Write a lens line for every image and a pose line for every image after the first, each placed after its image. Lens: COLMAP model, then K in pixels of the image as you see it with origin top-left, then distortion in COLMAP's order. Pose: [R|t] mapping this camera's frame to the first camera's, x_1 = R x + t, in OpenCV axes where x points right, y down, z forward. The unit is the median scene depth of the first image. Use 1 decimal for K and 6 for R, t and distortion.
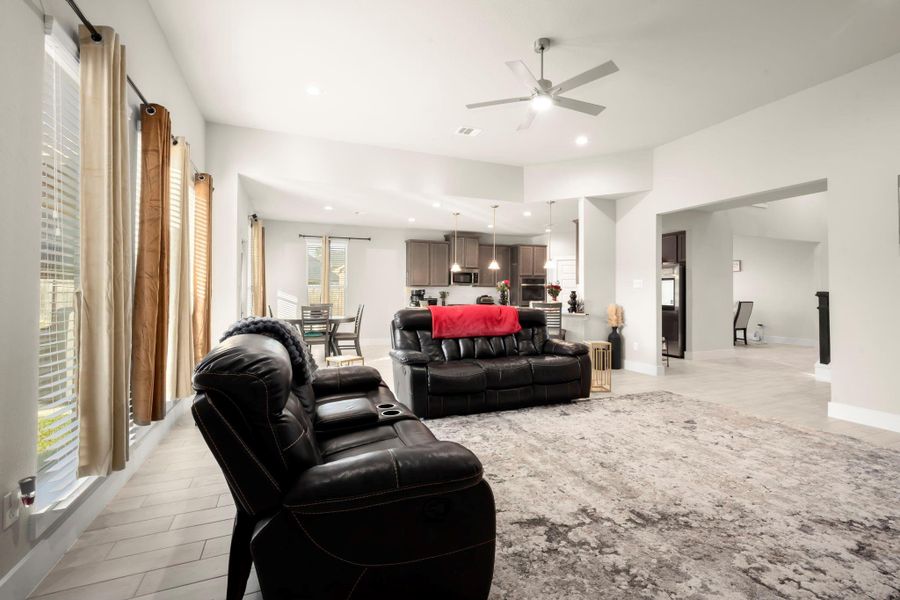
lens RADIAL K [[401.8, 0, 449.7], [0, 401.8, 289.4], [0, 0, 1]] dist [0.001159, 0.000293]
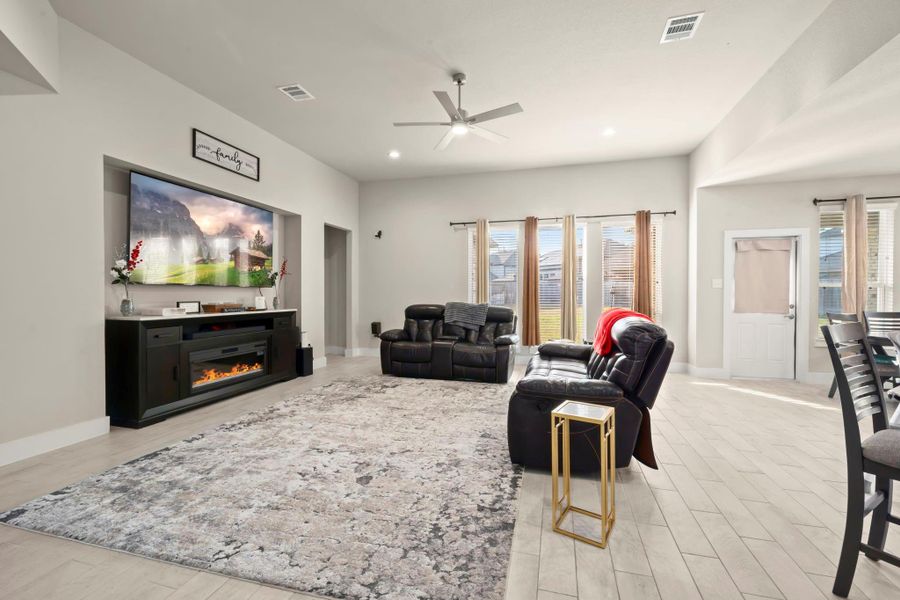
lens RADIAL K [[376.9, 0, 447.1], [0, 376.9, 297.2], [0, 0, 1]] dist [-0.000901, -0.000472]
pose [[-0.632221, 0.005612, -0.774768, 1.212328], [0.006396, 0.999977, 0.002025, 0.018459], [0.774762, -0.003675, -0.632242, 1.827725]]
